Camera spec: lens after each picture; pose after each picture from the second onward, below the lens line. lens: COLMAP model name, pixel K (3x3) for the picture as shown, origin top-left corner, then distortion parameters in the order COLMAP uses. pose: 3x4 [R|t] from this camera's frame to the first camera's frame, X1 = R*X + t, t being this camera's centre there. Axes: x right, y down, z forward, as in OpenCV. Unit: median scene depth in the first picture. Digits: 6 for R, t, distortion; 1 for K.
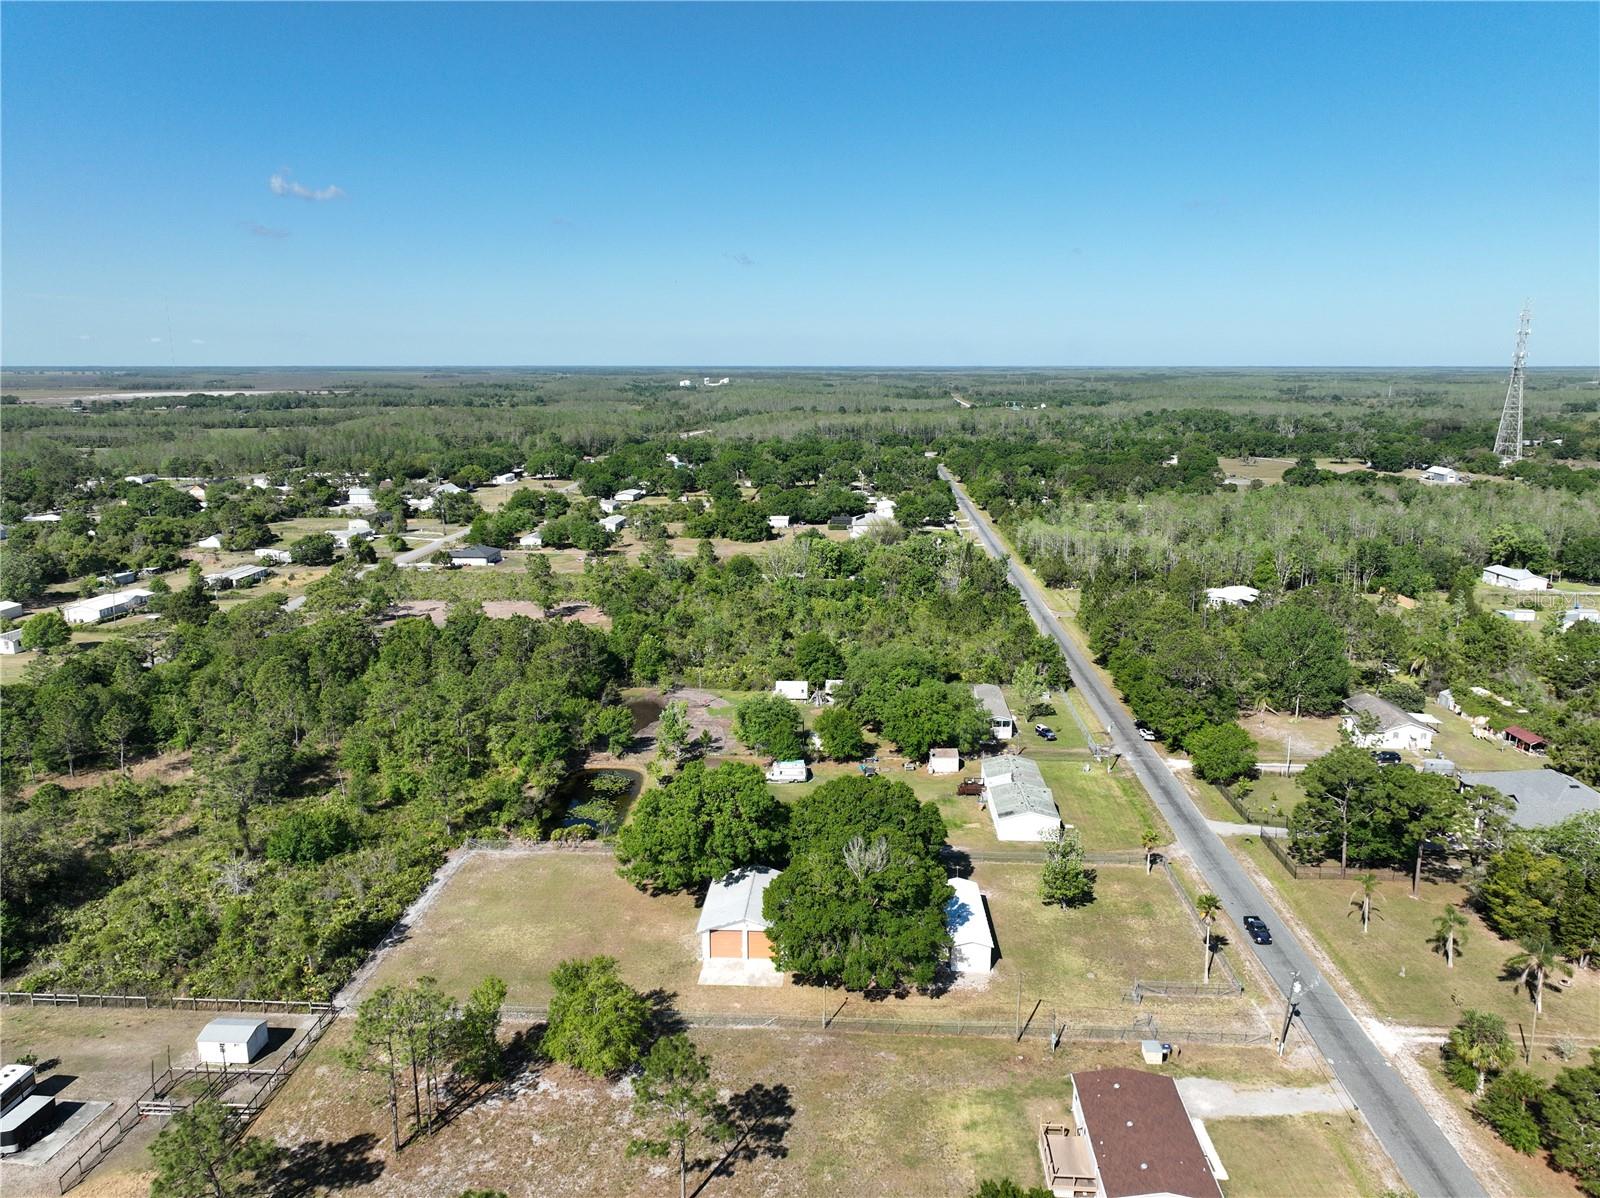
lens RADIAL K [[1129.8, 0, 807.5], [0, 1129.8, 600.0], [0, 0, 1]] dist [-0.005134, 0.020095]
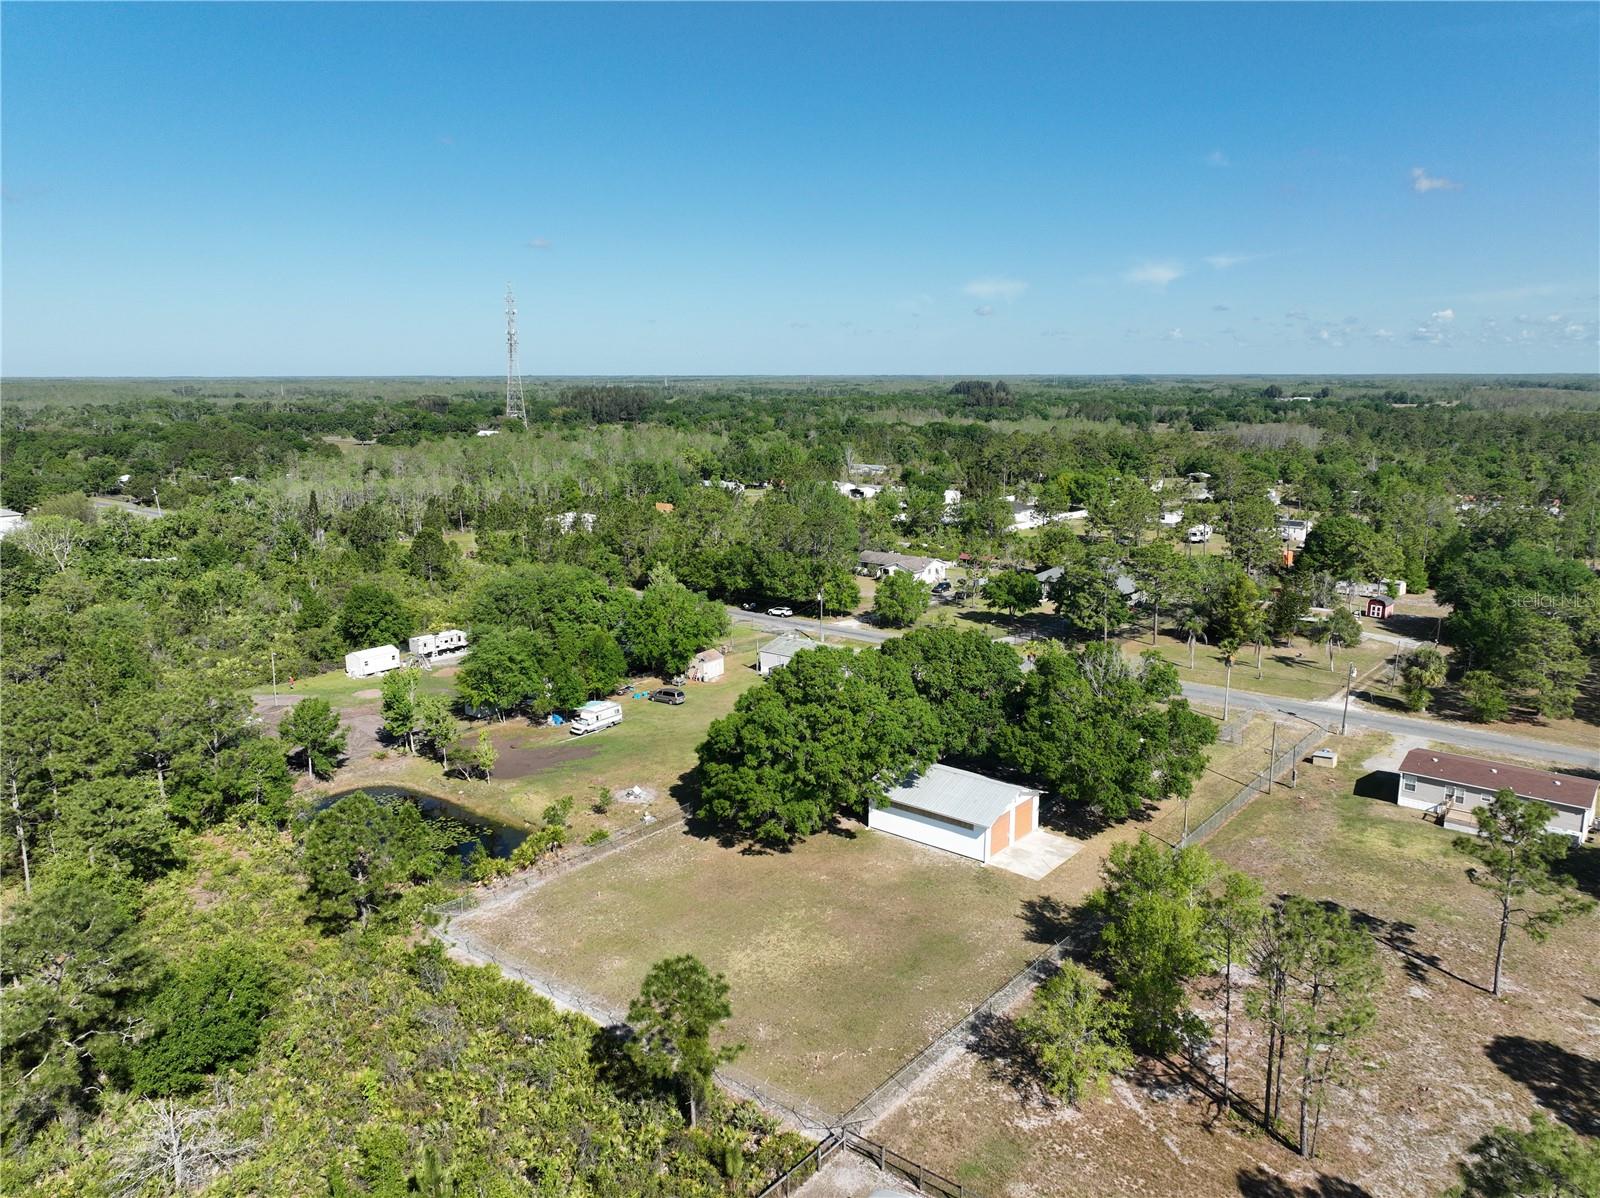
lens RADIAL K [[1129.8, 0, 801.3], [0, 1129.8, 604.7], [0, 0, 1]] dist [-0.005134, 0.020095]
pose [[0.590603, -0.164680, 0.789980, -0.837216], [0.168955, 0.982493, 0.078498, 0.068568], [-0.789077, 0.087110, 0.608087, 0.684302]]
